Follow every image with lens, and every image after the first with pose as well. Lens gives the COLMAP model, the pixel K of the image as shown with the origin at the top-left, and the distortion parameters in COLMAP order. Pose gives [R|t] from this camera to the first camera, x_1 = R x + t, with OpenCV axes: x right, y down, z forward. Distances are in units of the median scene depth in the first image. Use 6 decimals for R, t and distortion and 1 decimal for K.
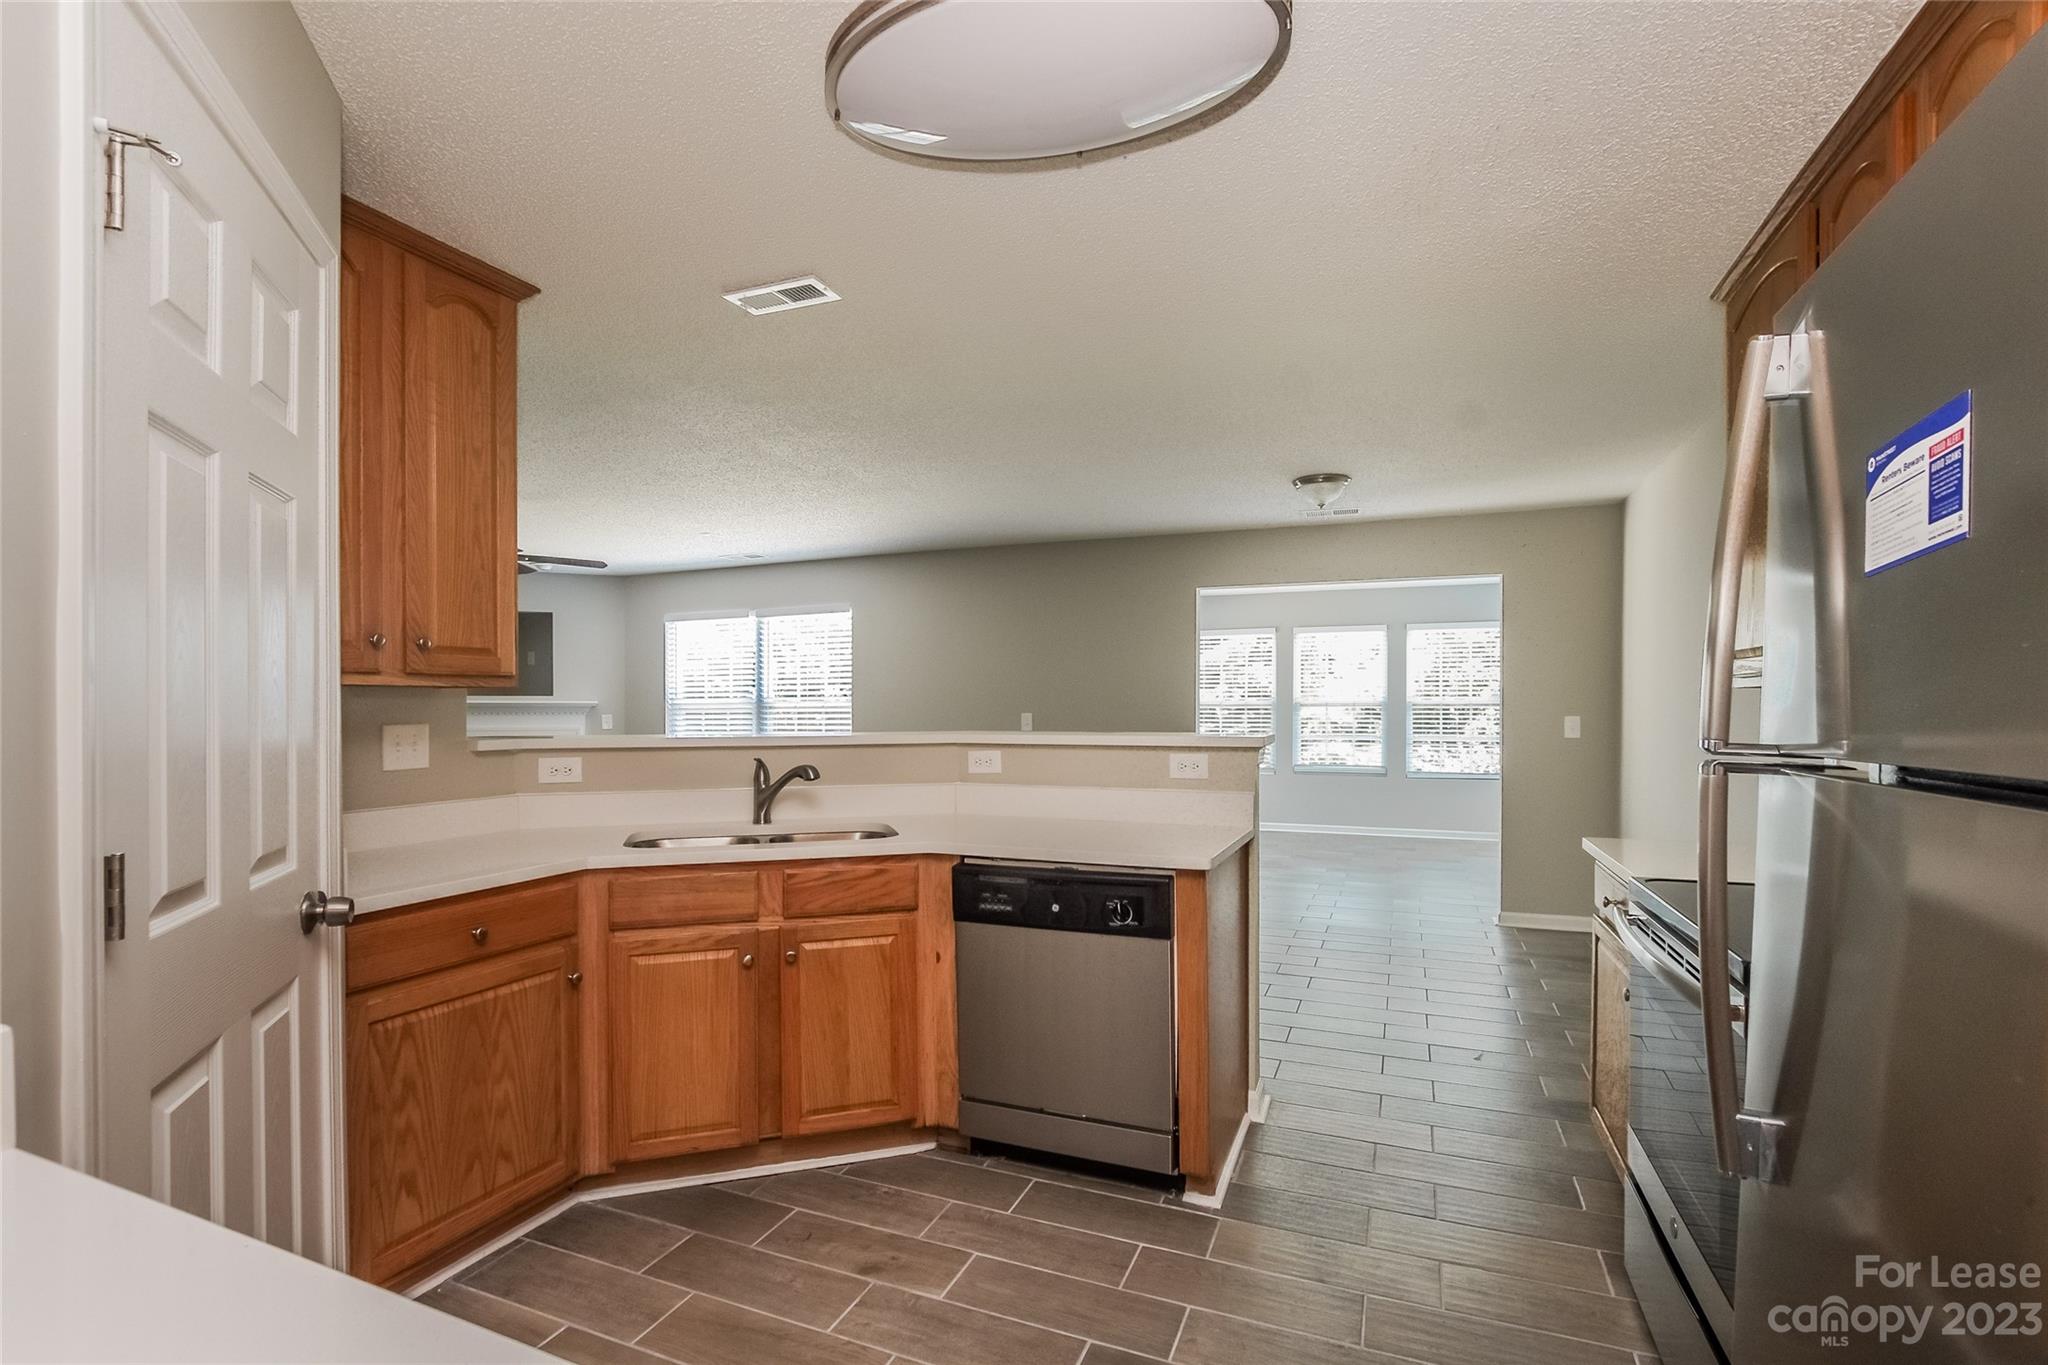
lens RADIAL K [[927.7, 0, 1024.0], [0, 927.7, 703.6], [0, 0, 1]] dist [0.002118, 0.000036]
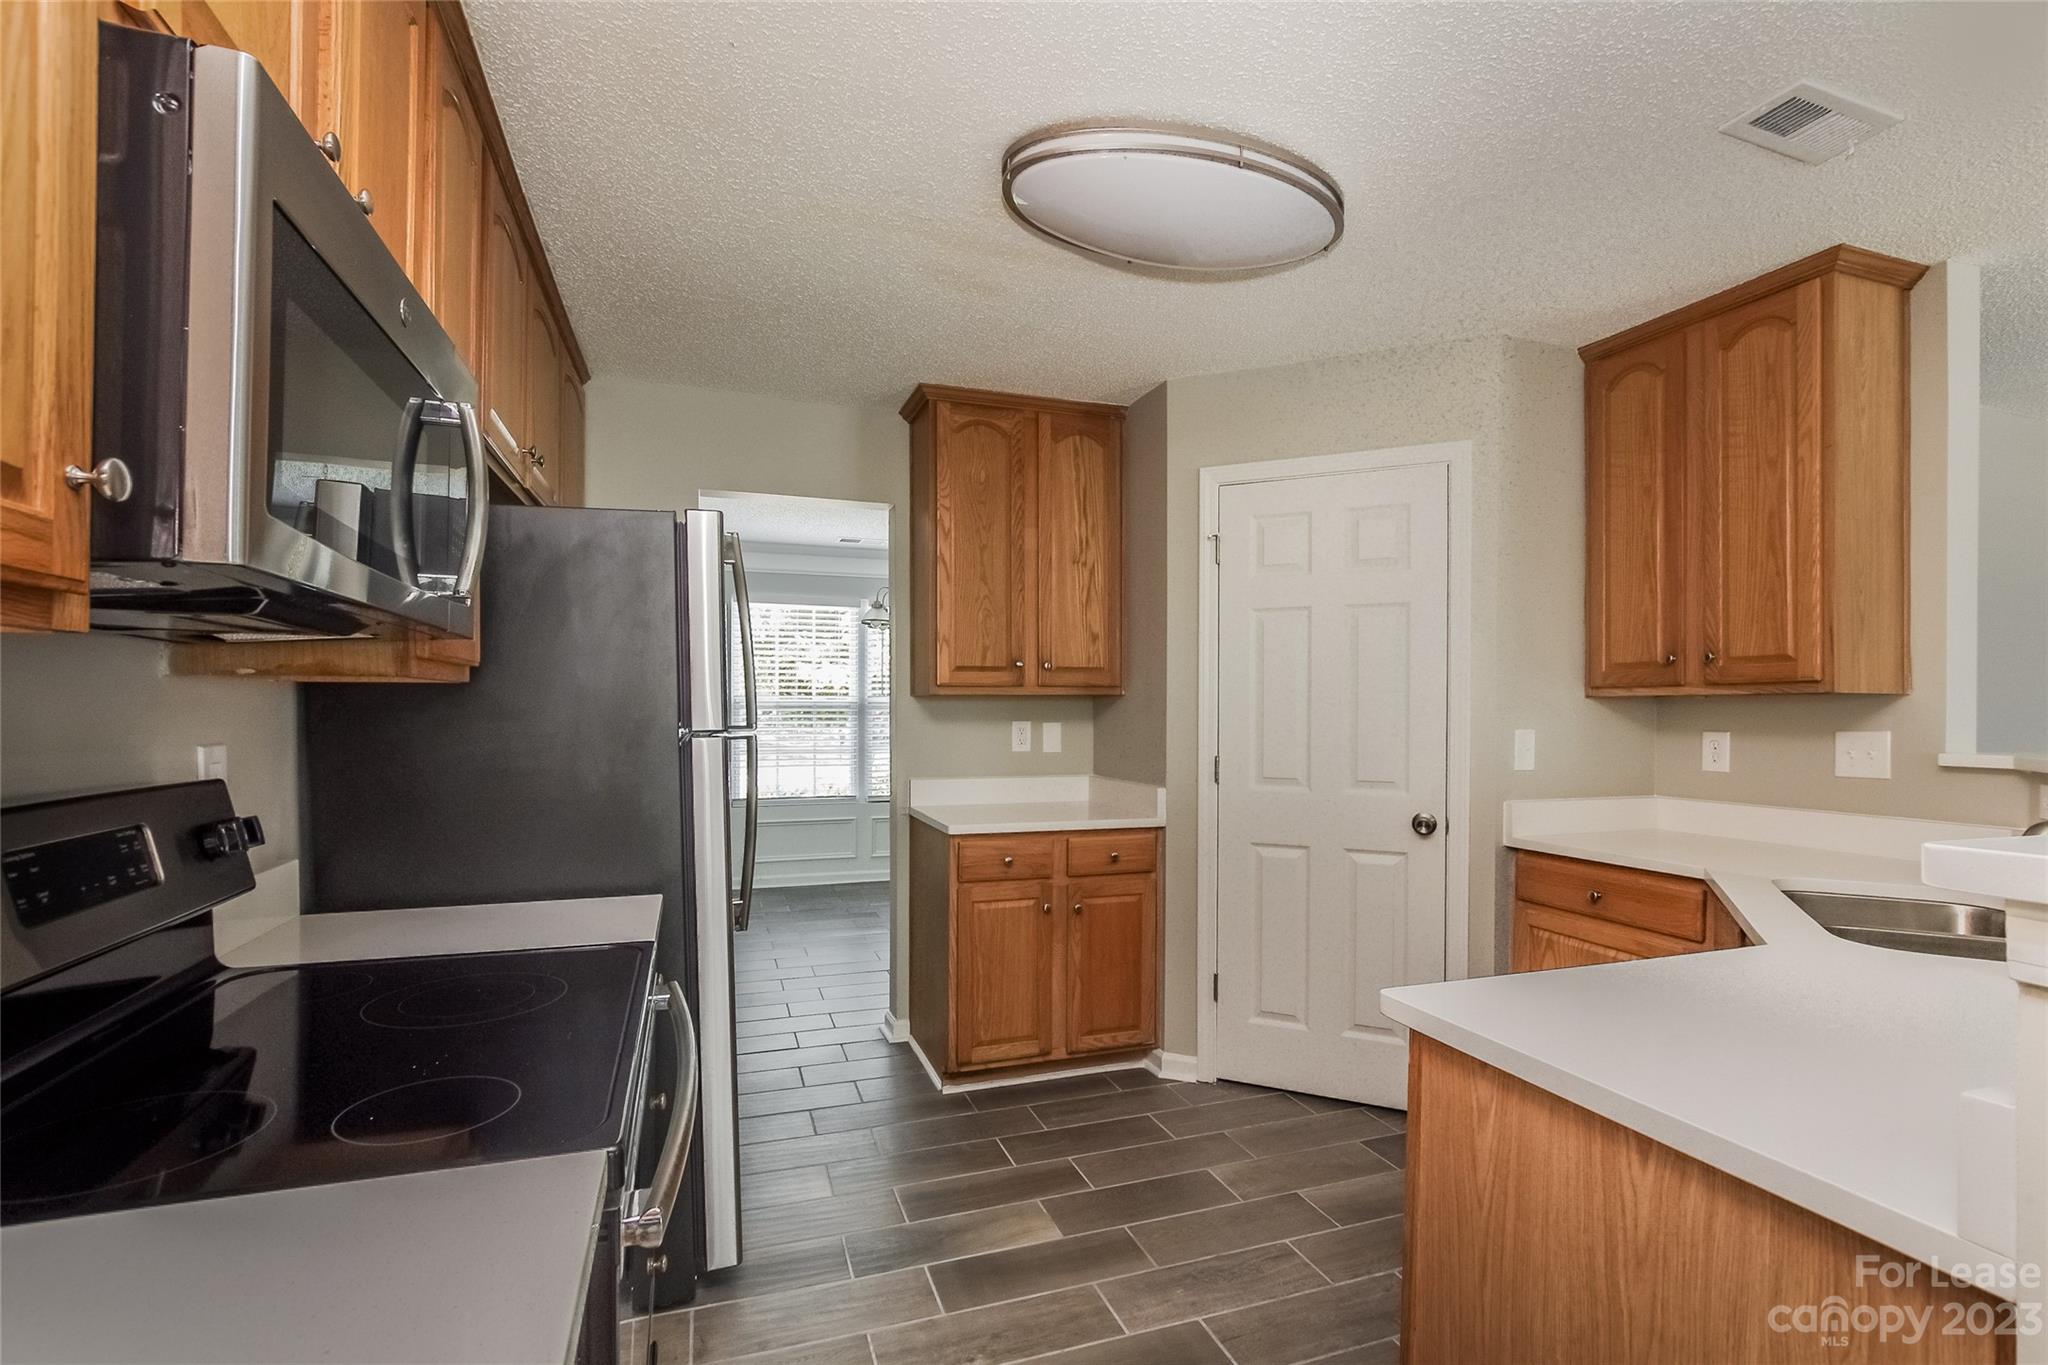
lens RADIAL K [[927.7, 0, 1023.6], [0, 927.7, 694.4], [0, 0, 1]] dist [0.002118, 0.000036]
pose [[-0.743104, -0.014263, -0.669024, 0.714182], [-0.003602, 0.999844, -0.017314, 0.003413], [0.669167, -0.010456, -0.743039, 1.244695]]
